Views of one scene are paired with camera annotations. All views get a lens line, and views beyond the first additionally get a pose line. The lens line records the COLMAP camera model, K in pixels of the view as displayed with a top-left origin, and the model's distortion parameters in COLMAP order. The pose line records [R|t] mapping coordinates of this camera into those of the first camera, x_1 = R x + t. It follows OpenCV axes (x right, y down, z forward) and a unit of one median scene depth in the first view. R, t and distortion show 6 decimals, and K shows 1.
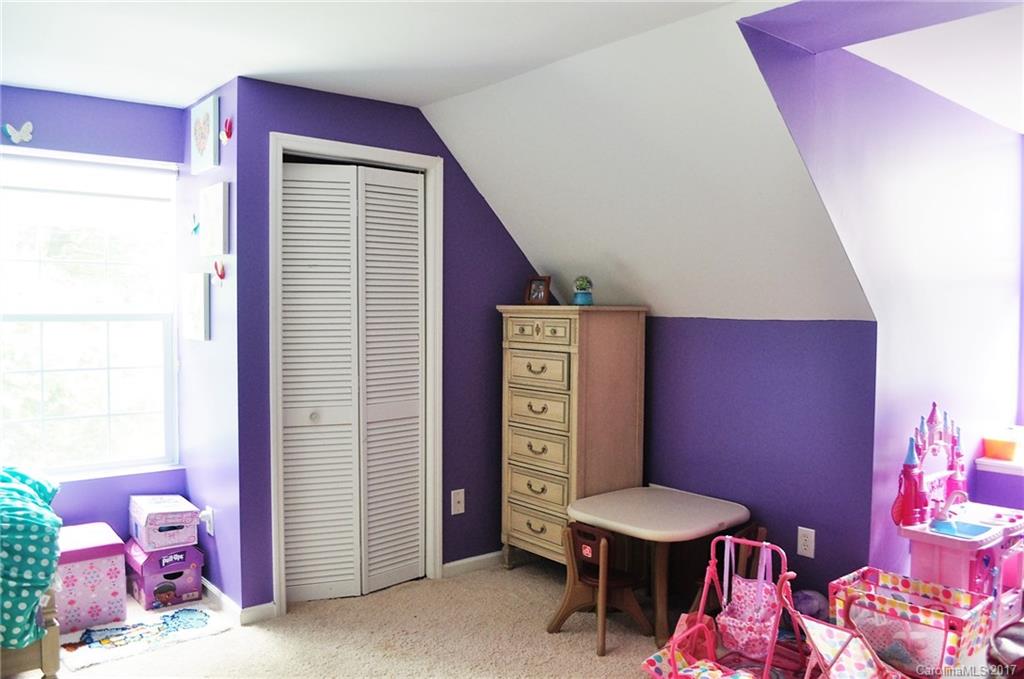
lens RADIAL K [[815.3, 0, 500.7], [0, 815.3, 336.9], [0, 0, 1]] dist [-0.070069, 0.001486]
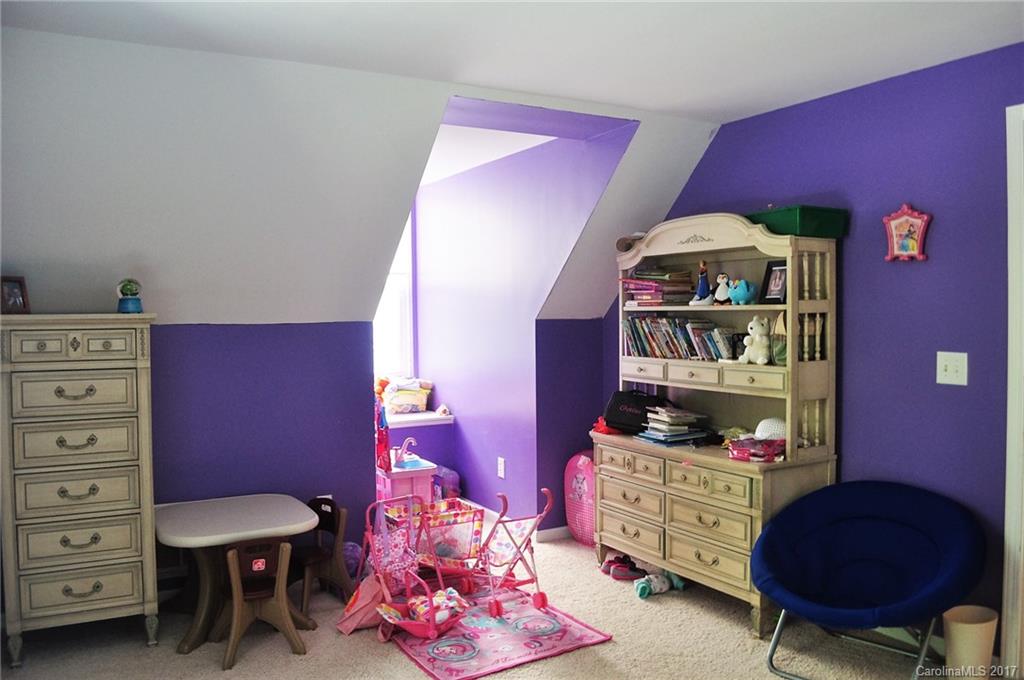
lens RADIAL K [[815.3, 0, 500.7], [0, 815.3, 337.4], [0, 0, 1]] dist [-0.070069, 0.001486]
pose [[0.166867, -0.037603, 0.985262, -0.656989], [0.044230, 0.998552, 0.030619, -0.020857], [-0.984987, 0.038469, 0.168288, 0.452080]]
